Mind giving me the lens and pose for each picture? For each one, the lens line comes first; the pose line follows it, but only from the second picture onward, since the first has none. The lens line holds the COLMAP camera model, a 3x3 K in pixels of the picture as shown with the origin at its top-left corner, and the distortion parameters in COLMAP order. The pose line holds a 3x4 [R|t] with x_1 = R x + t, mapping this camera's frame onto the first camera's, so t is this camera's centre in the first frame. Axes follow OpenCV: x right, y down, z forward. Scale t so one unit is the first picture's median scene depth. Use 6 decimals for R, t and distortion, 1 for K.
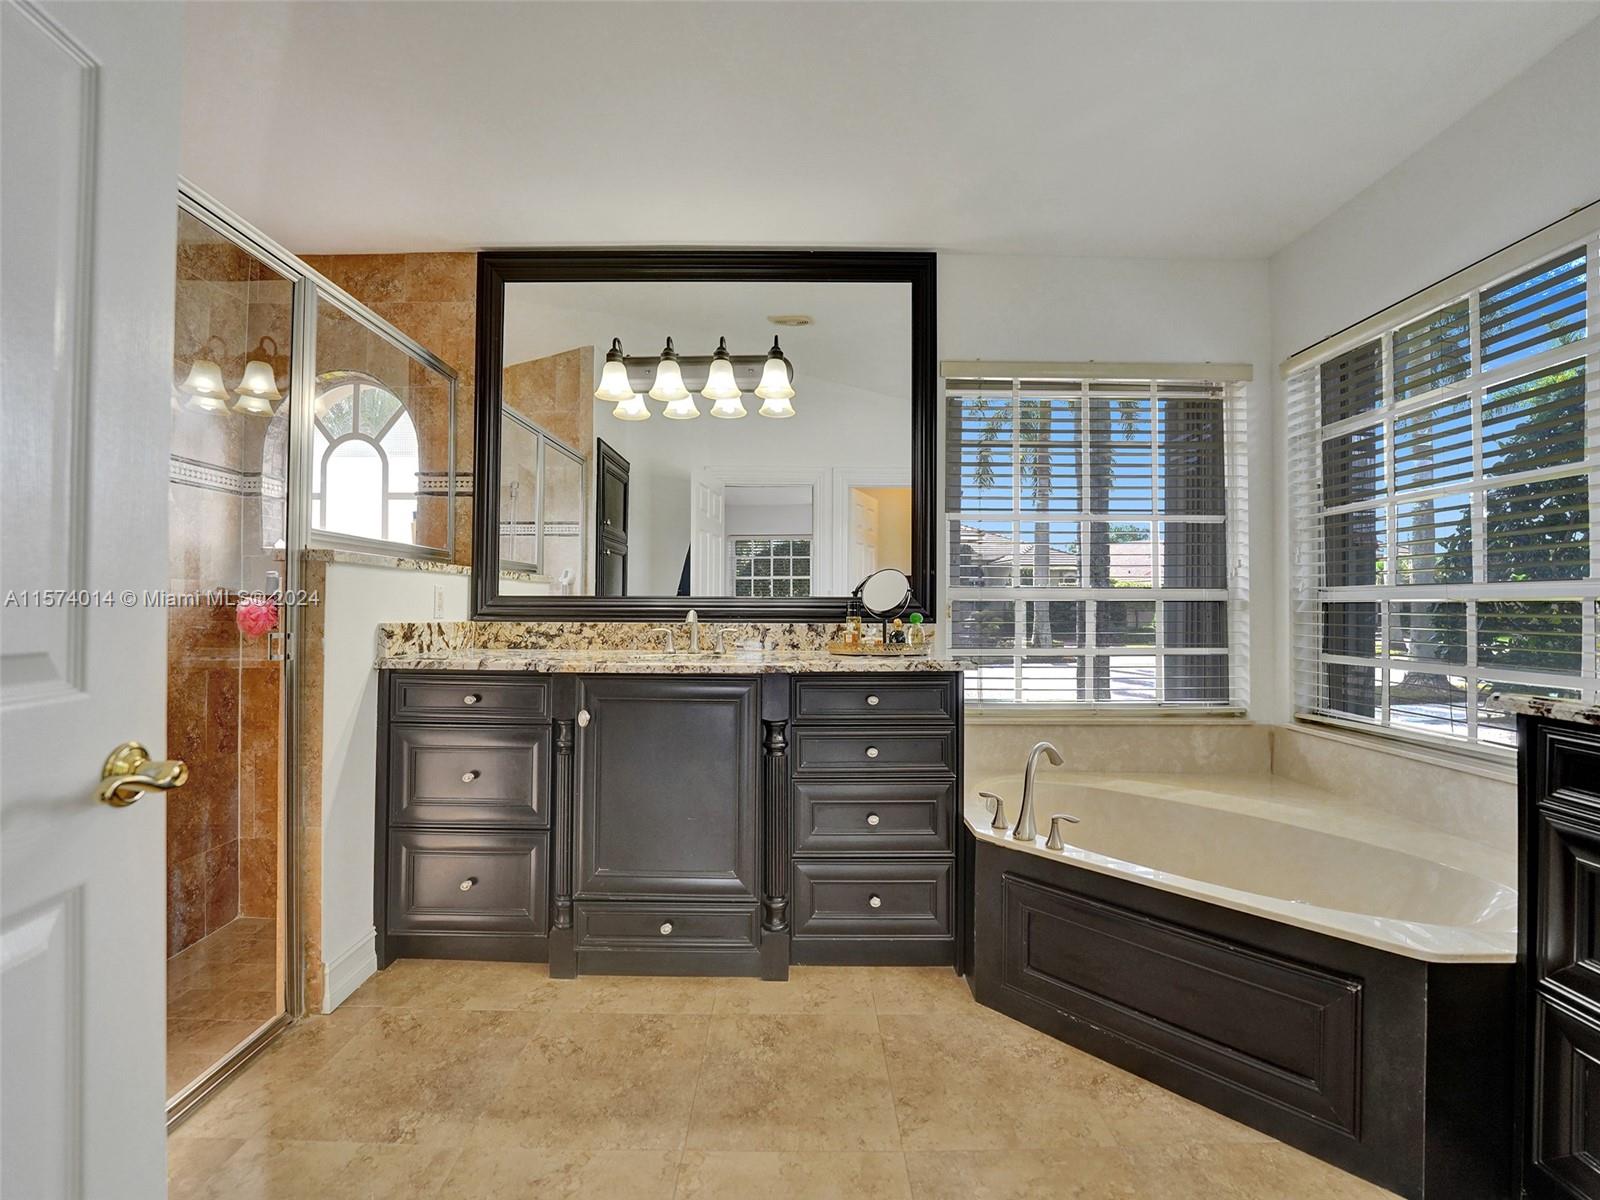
lens RADIAL K [[654.4, 0, 797.6], [0, 654.4, 602.9], [0, 0, 1]] dist [-0.021126, -0.000012]
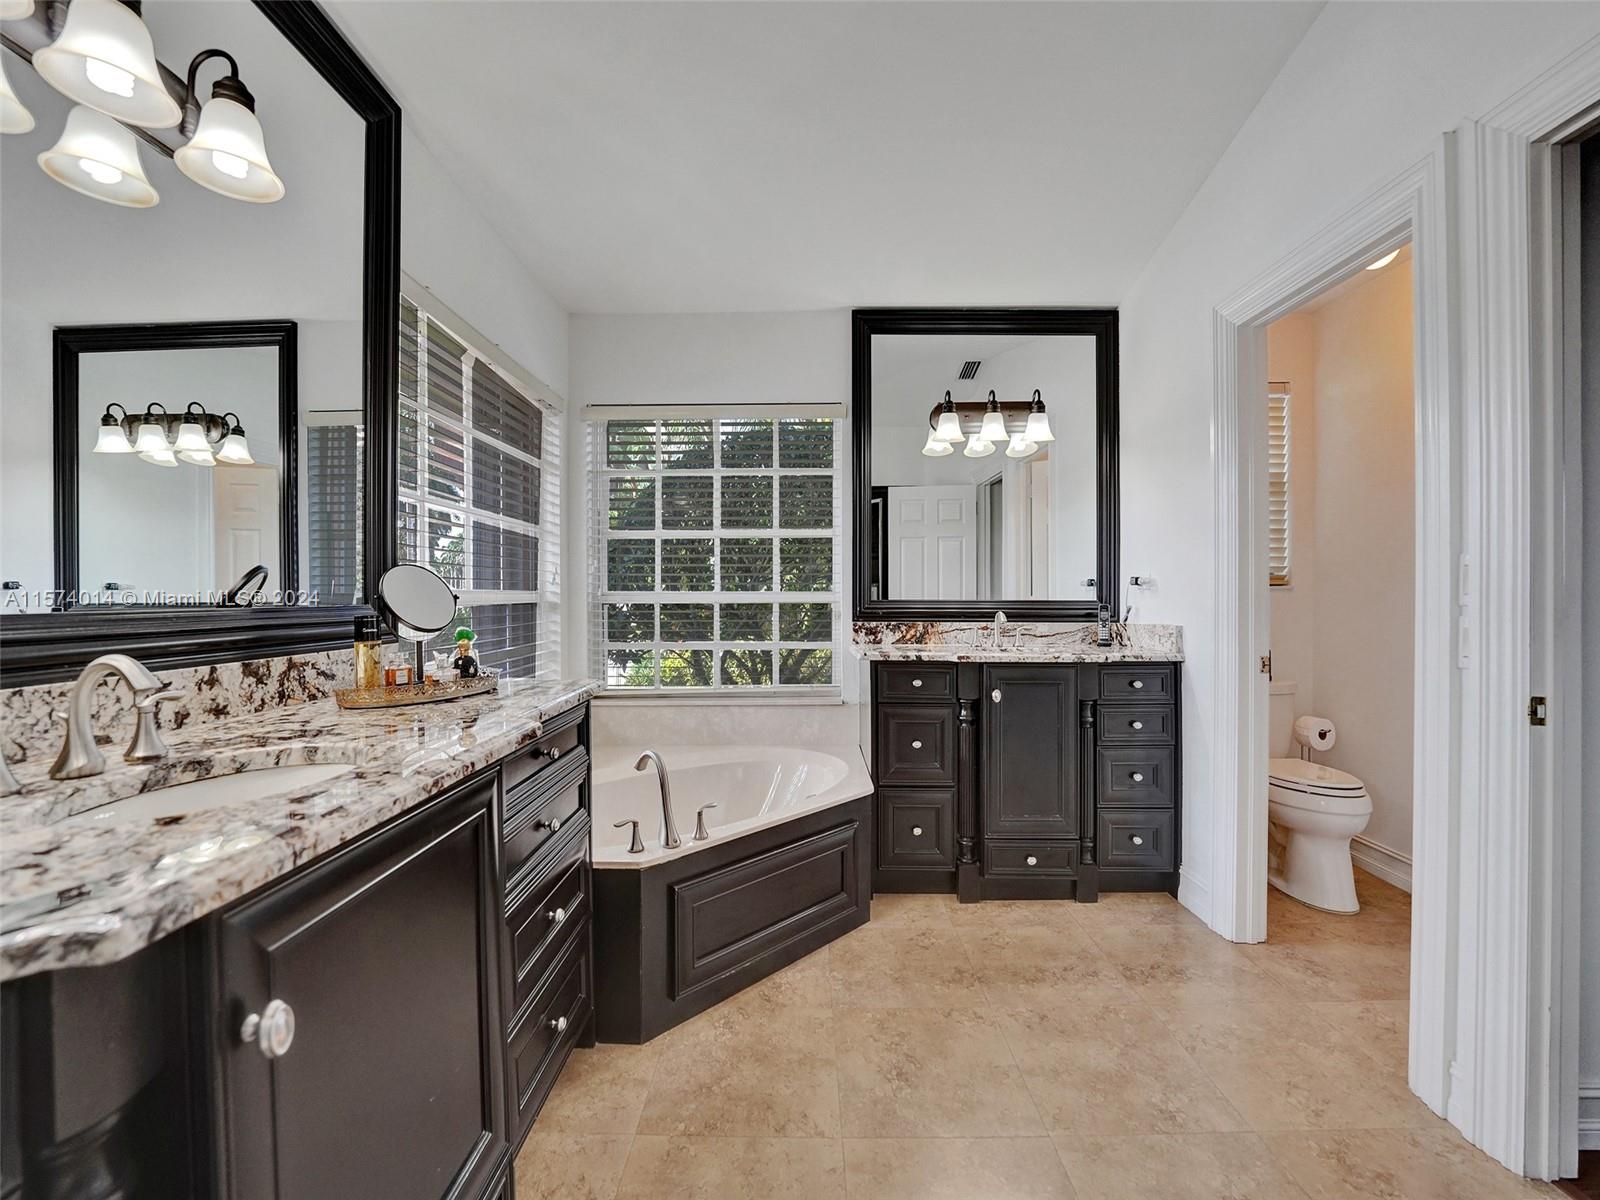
lens RADIAL K [[654.4, 0, 802.7], [0, 654.4, 595.4], [0, 0, 1]] dist [-0.021126, -0.000012]
pose [[0.005369, -0.003633, 0.999979, -0.505788], [-0.007746, 0.999963, 0.003674, -0.026324], [-0.999956, -0.007765, 0.005341, 0.599276]]
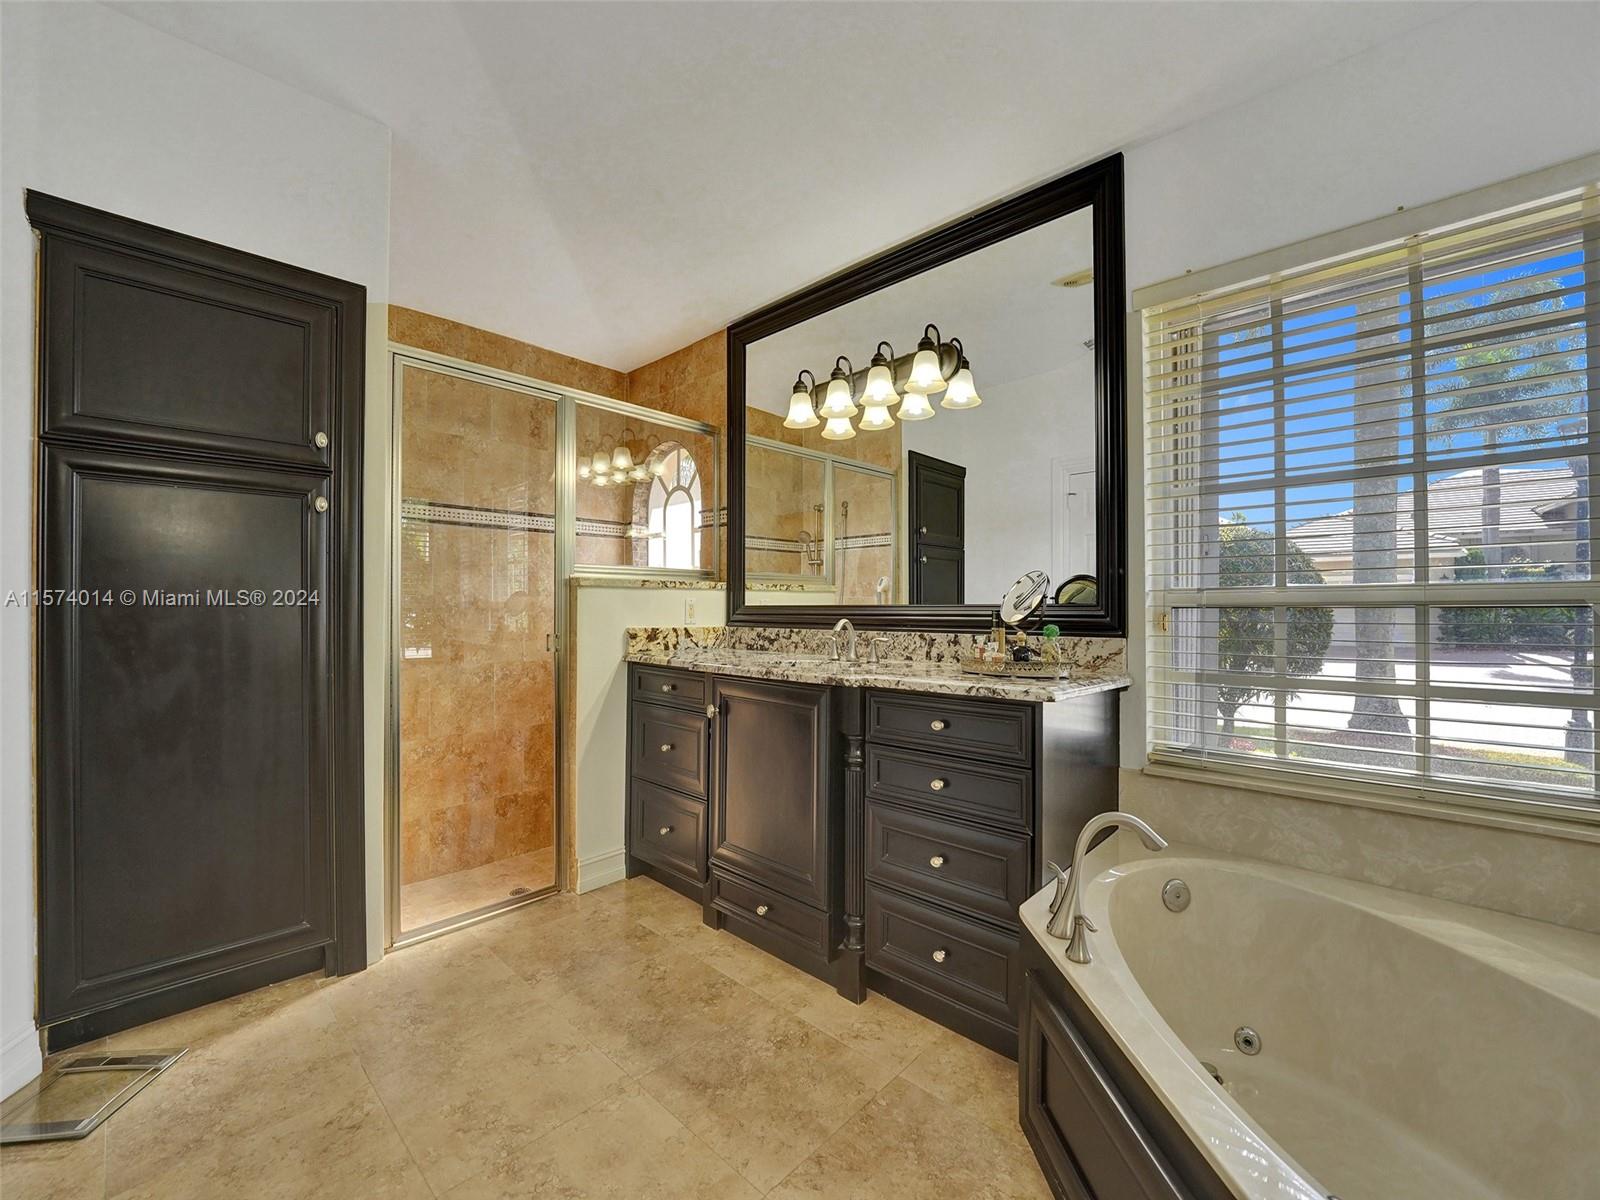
lens RADIAL K [[654.4, 0, 795.7], [0, 654.4, 604.9], [0, 0, 1]] dist [-0.021126, -0.000012]
pose [[0.725934, -0.007522, -0.687723, 0.482040], [0.009074, 0.999958, -0.001359, -0.010409], [0.687704, -0.005253, 0.725972, 0.195555]]
